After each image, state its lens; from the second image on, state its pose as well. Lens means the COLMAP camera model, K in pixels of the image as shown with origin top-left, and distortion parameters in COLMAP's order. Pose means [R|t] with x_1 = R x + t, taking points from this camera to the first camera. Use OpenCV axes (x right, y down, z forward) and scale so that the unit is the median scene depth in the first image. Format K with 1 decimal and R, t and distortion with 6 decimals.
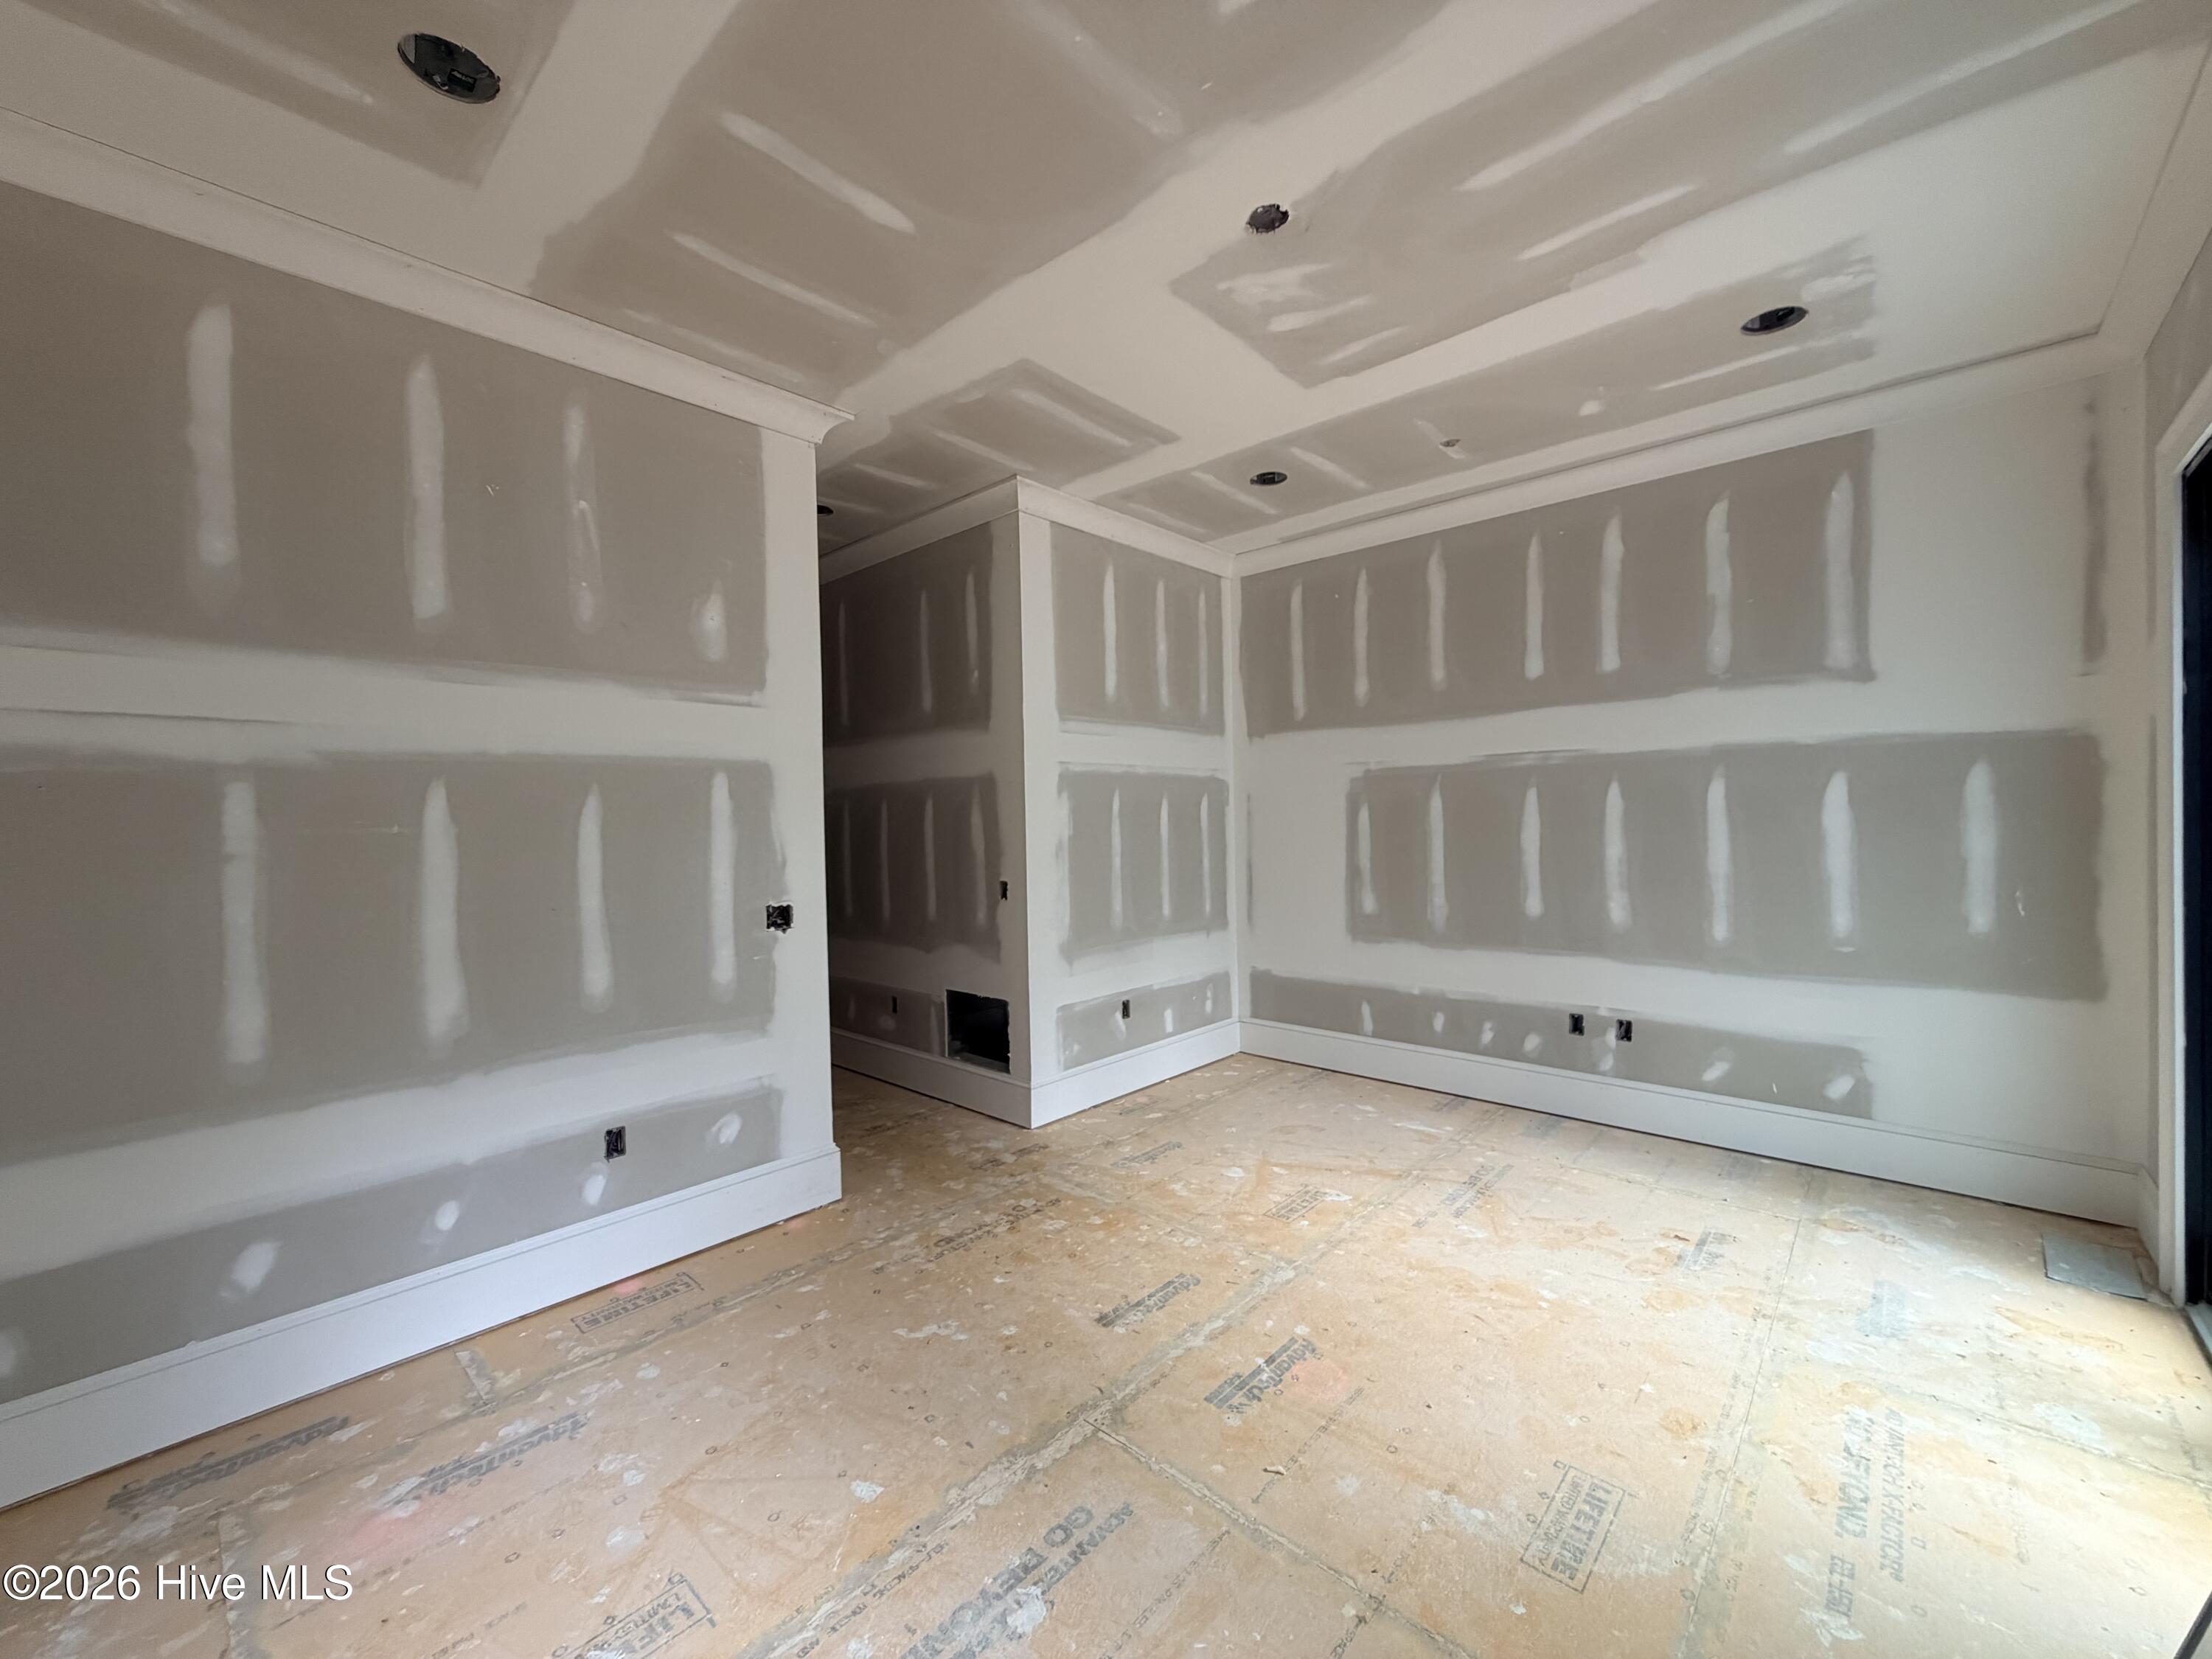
lens RADIAL K [[878.1, 0, 1108.7], [0, 878.1, 825.1], [0, 0, 1]] dist [-0.000160, 0.000303]
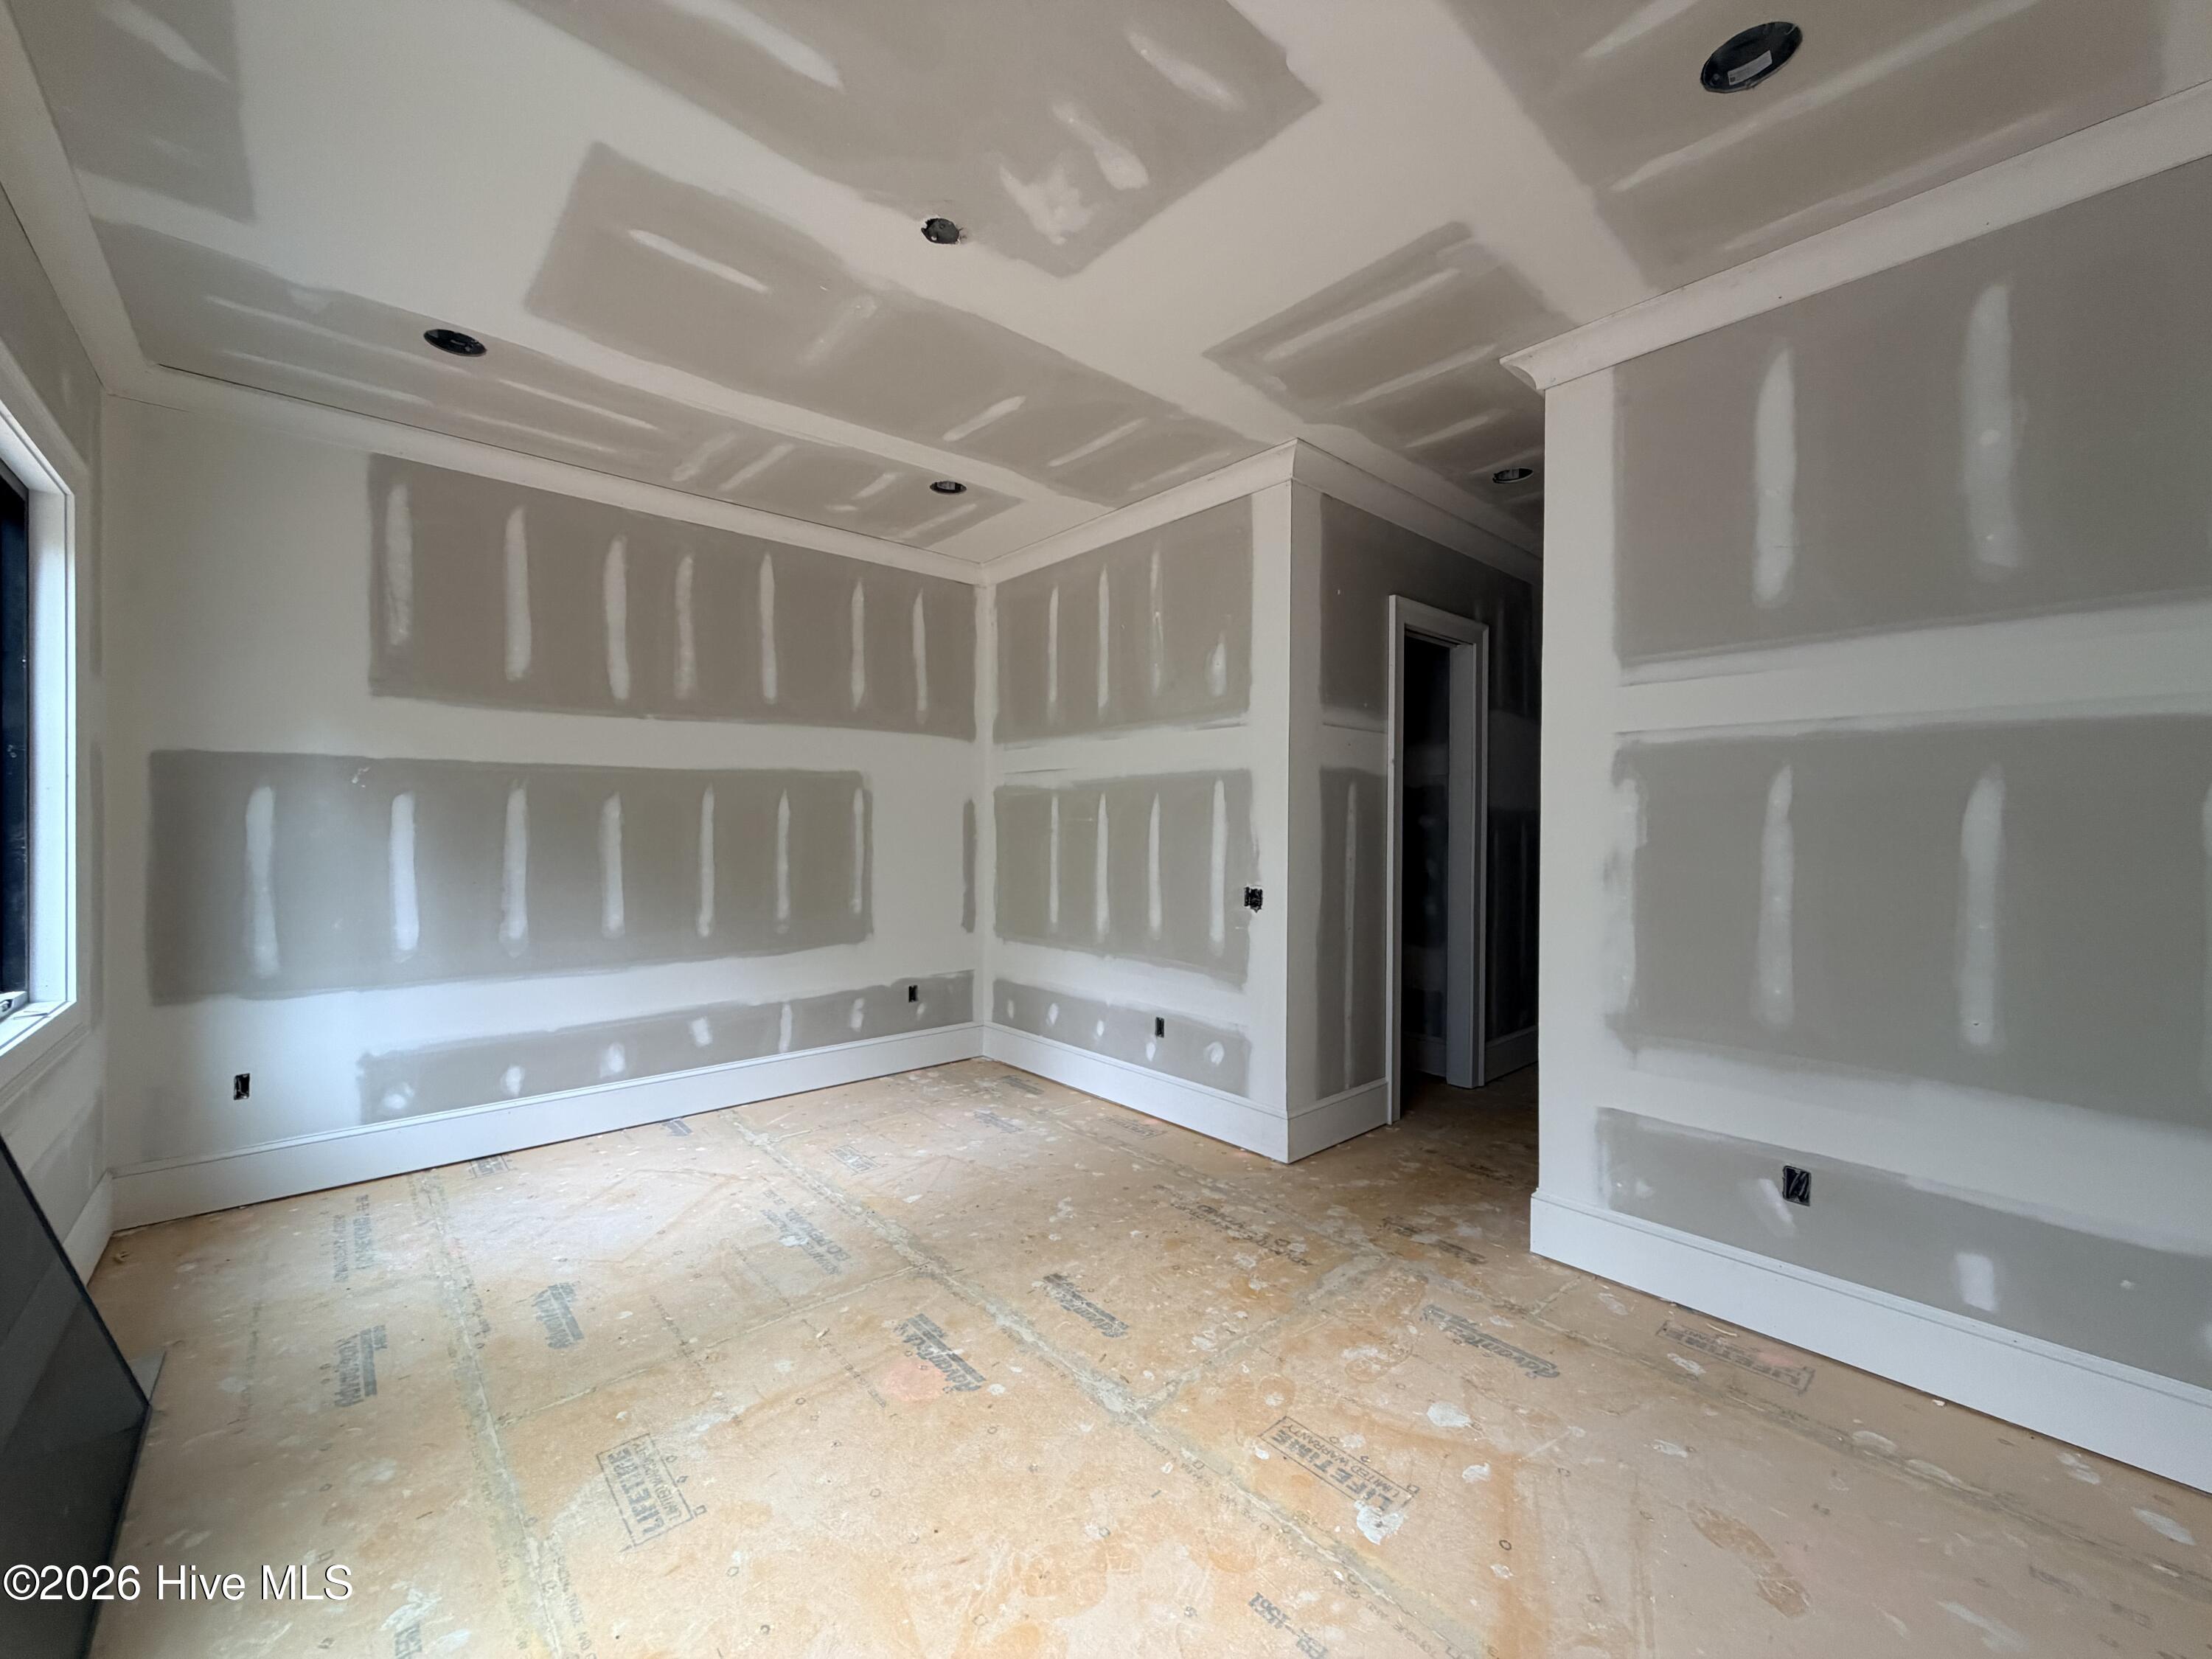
lens RADIAL K [[878.1, 0, 1094.1], [0, 878.1, 825.5], [0, 0, 1]] dist [-0.000160, 0.000303]
pose [[-0.107643, 0.019202, -0.994004, 0.971802], [-0.011565, 0.999722, 0.020564, -0.019263], [0.994122, 0.013710, -0.107391, 1.057111]]
